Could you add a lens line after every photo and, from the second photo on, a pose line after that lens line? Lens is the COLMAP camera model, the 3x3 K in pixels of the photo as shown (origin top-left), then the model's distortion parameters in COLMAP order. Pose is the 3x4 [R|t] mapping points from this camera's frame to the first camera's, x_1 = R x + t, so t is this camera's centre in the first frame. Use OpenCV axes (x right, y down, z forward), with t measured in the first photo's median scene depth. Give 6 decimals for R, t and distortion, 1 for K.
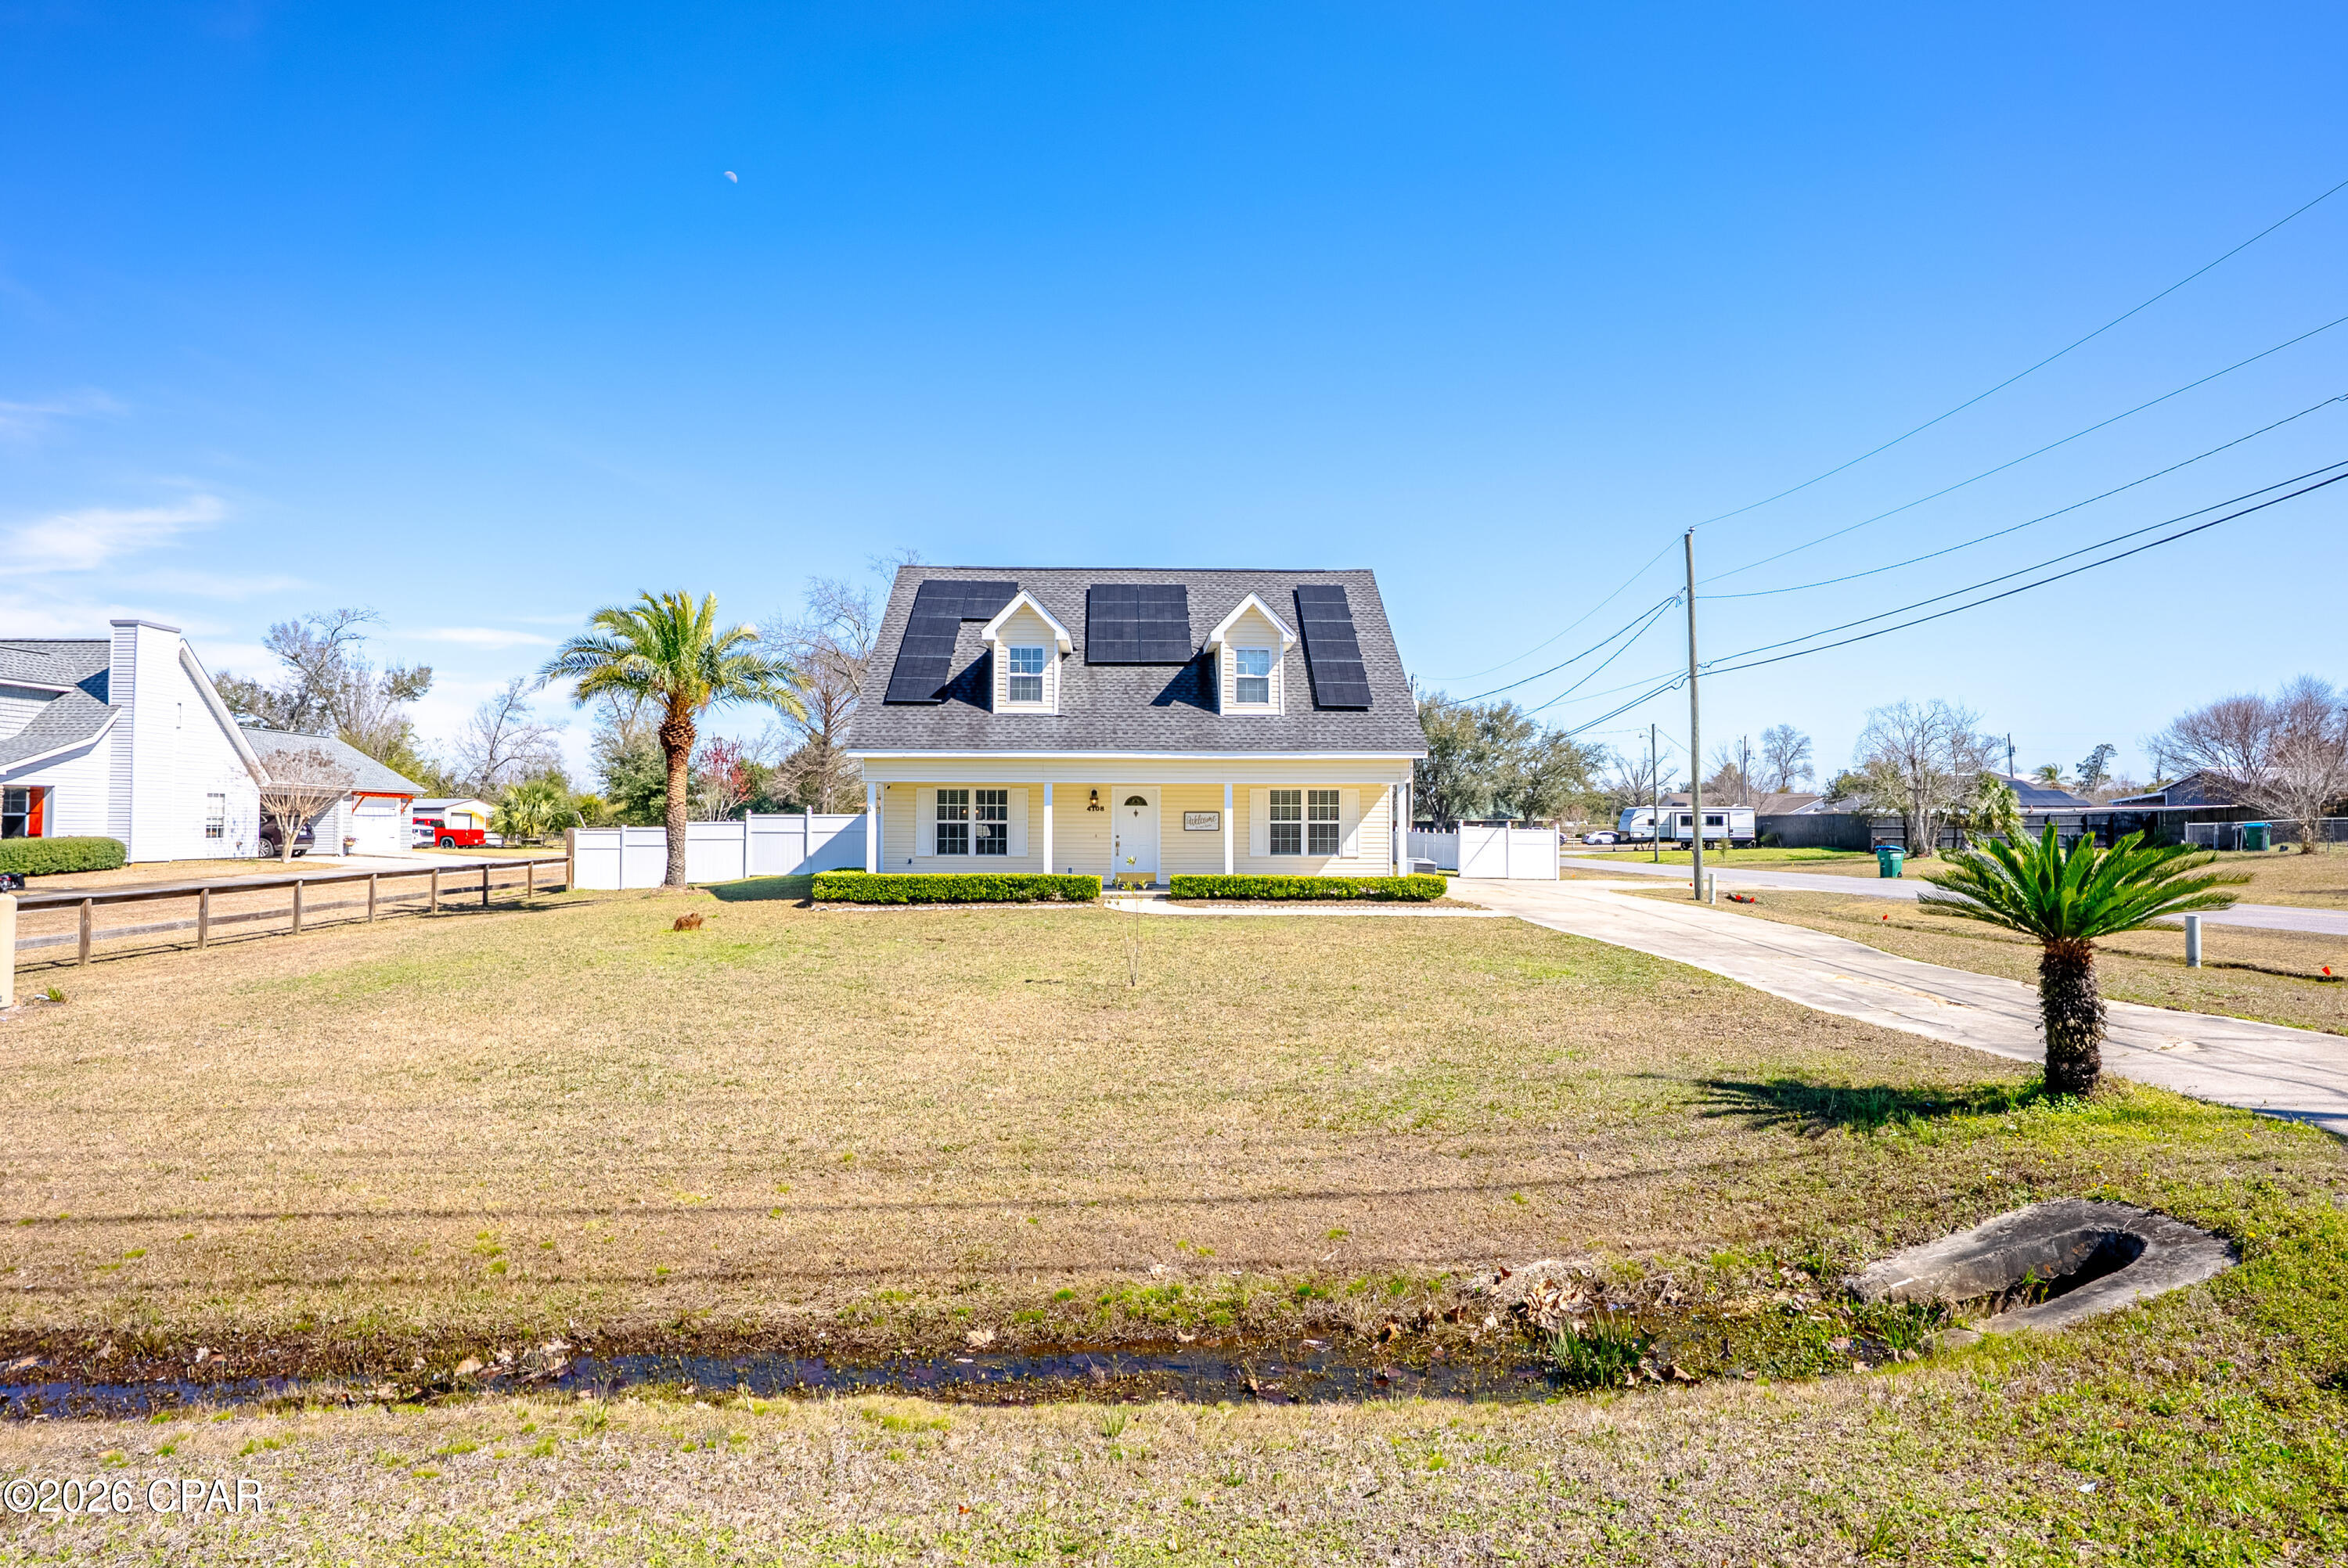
lens RADIAL K [[1376.4, 0, 1241.6], [0, 1376.4, 787.7], [0, 0, 1]] dist [-0.042584, -0.003061]
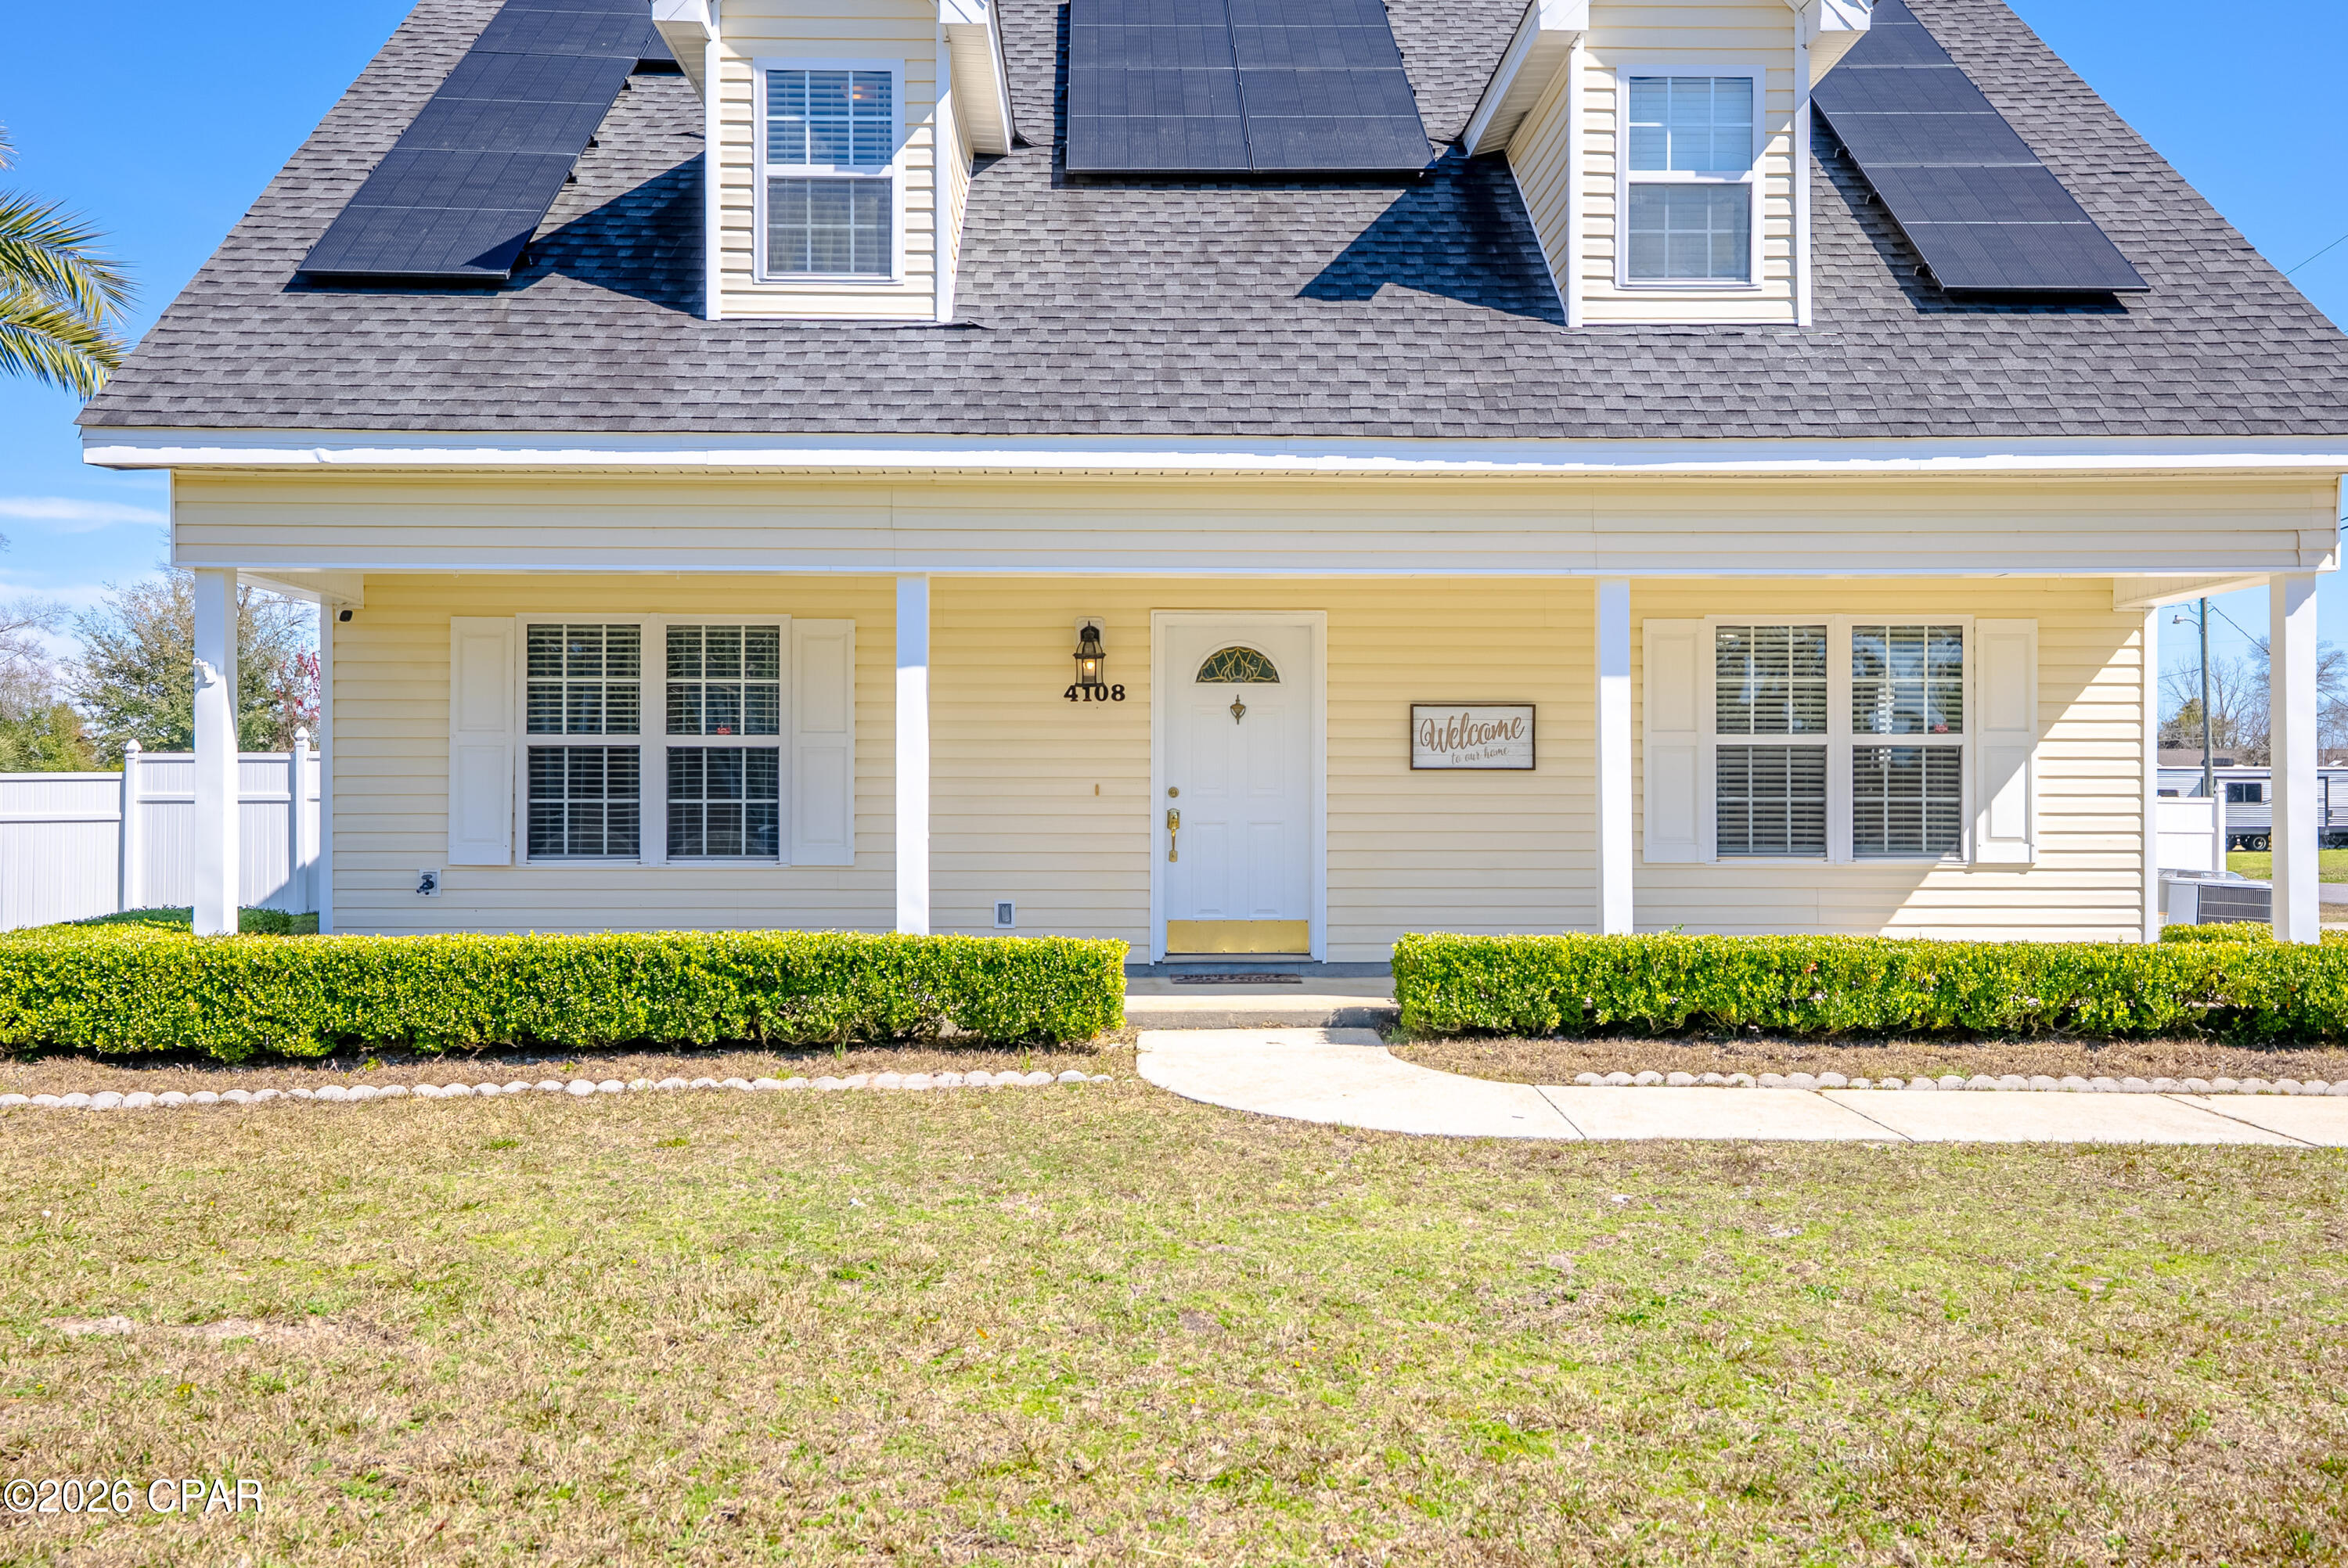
lens RADIAL K [[2065.0, 0, 1212.1], [0, 2065.0, 801.8], [0, 0, 1]] dist [0.041559, 0.034387]
pose [[0.998997, -0.003604, -0.044636, -0.066515], [0.004433, 0.999819, 0.018486, 0.030755], [0.044561, -0.018665, 0.998832, 0.603899]]
